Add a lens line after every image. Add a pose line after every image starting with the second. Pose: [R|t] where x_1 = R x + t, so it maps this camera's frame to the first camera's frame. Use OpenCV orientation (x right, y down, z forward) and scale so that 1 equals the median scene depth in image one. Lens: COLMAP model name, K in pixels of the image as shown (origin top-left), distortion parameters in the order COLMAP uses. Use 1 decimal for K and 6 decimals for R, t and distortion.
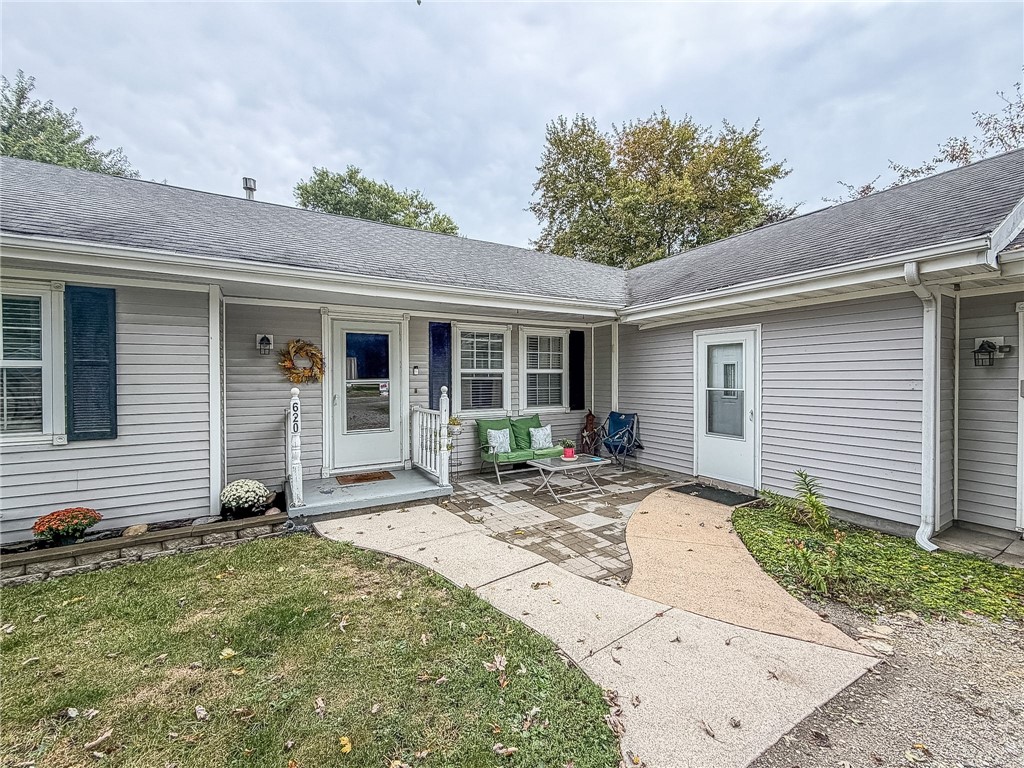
lens RADIAL K [[406.8, 0, 509.8], [0, 406.8, 374.6], [0, 0, 1]] dist [-0.001309, 0.000684]
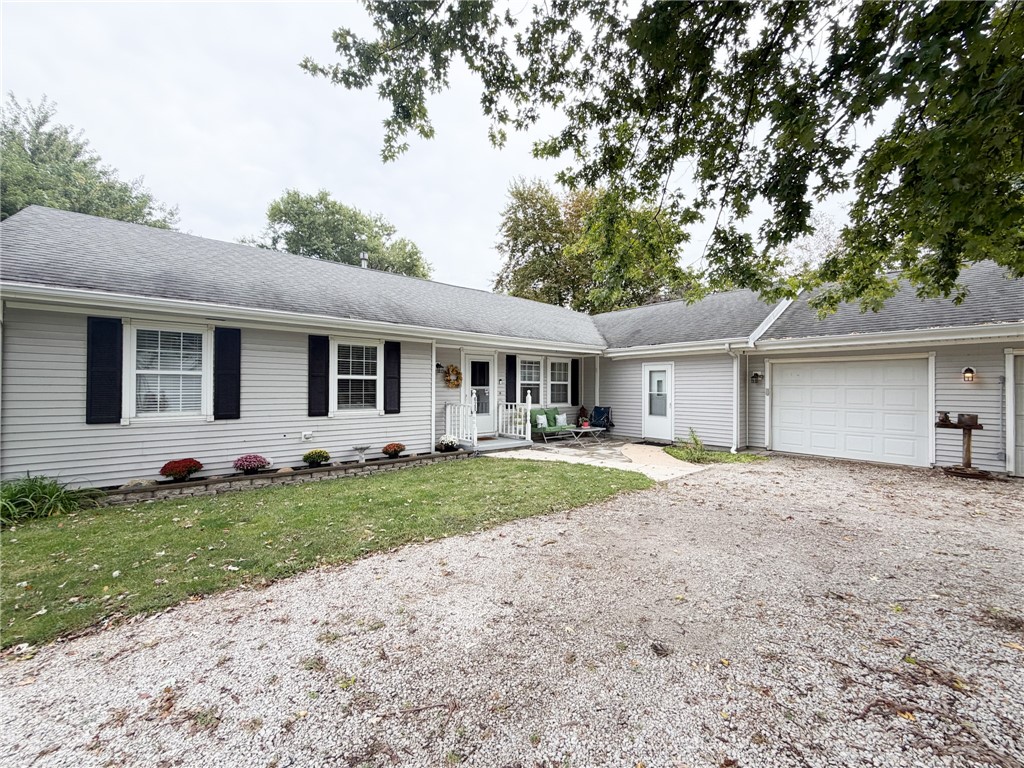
lens RADIAL K [[407.8, 0, 517.1], [0, 407.8, 379.1], [0, 0, 1]] dist [0.003381, 0.000015]
pose [[0.979076, 0.012055, 0.203136, -0.539871], [-0.008996, 0.999832, -0.015976, 0.006475], [-0.203294, 0.013815, 0.979020, -0.801859]]
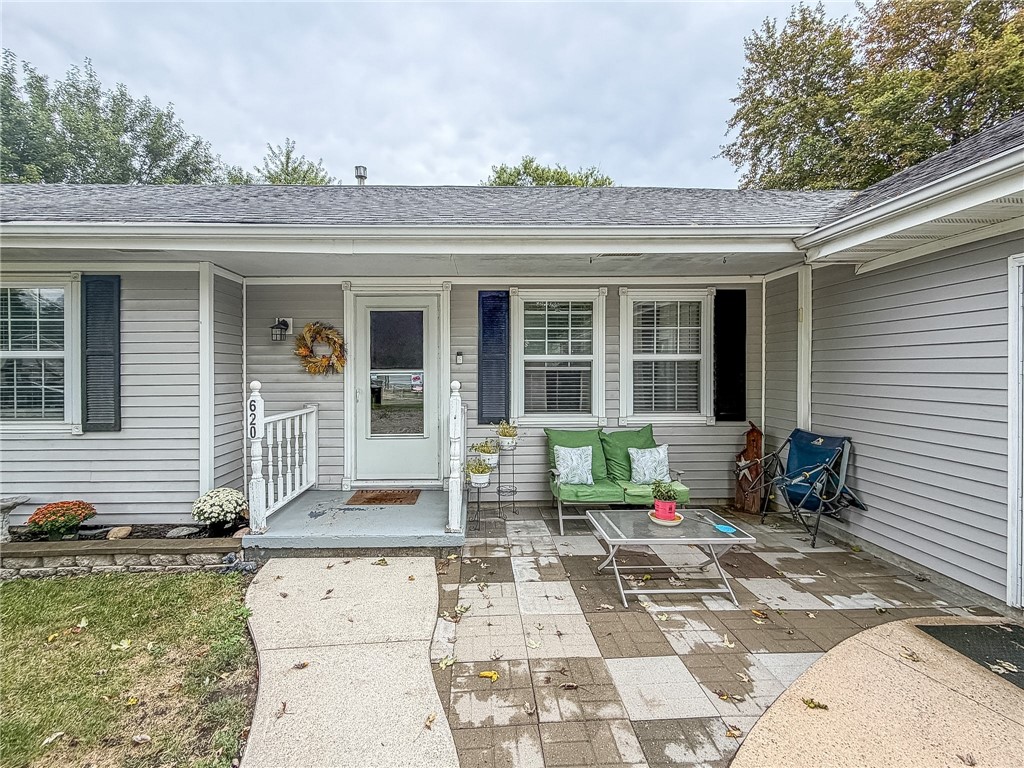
lens RADIAL K [[406.8, 0, 505.2], [0, 406.8, 367.2], [0, 0, 1]] dist [-0.001309, 0.000684]
pose [[0.883255, 0.001442, -0.468890, 0.196367], [0.003174, 0.999954, 0.009053, 0.000533], [0.468881, -0.009485, 0.883210, 0.400152]]
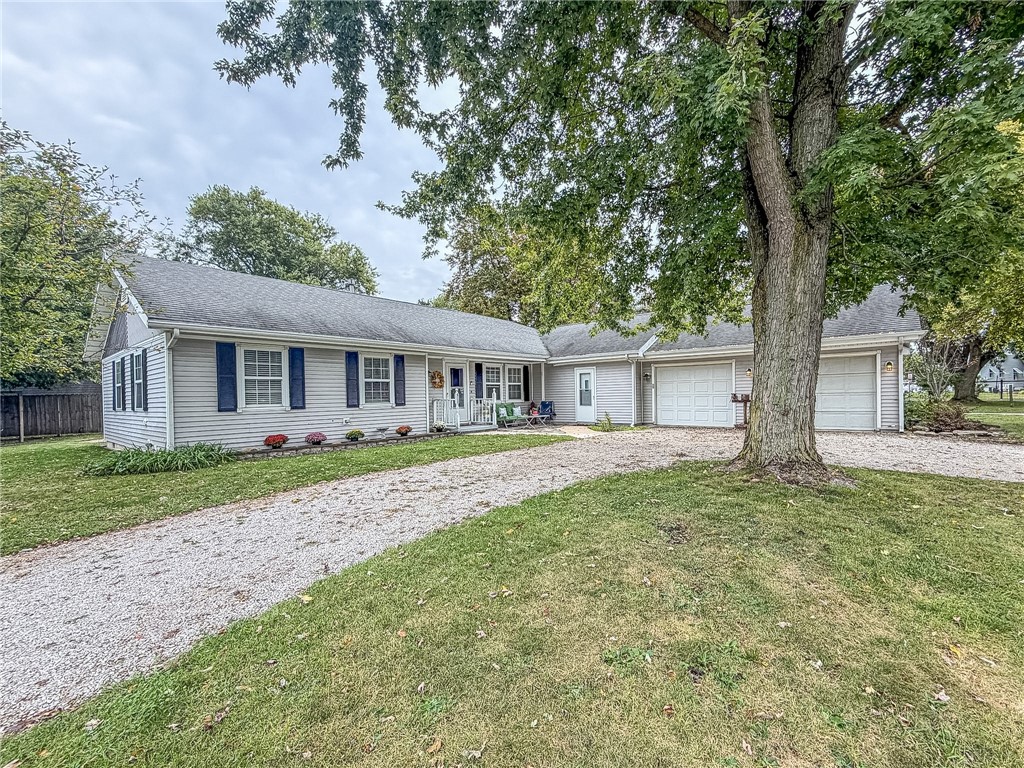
lens RADIAL K [[425.7, 0, 552.2], [0, 425.7, 403.4], [0, 0, 1]] dist [0.010100, -0.000143]
pose [[0.914410, -0.024570, 0.404044, -0.836965], [0.014929, 0.999524, 0.026994, 0.049431], [-0.404515, -0.018652, 0.914341, -1.535183]]
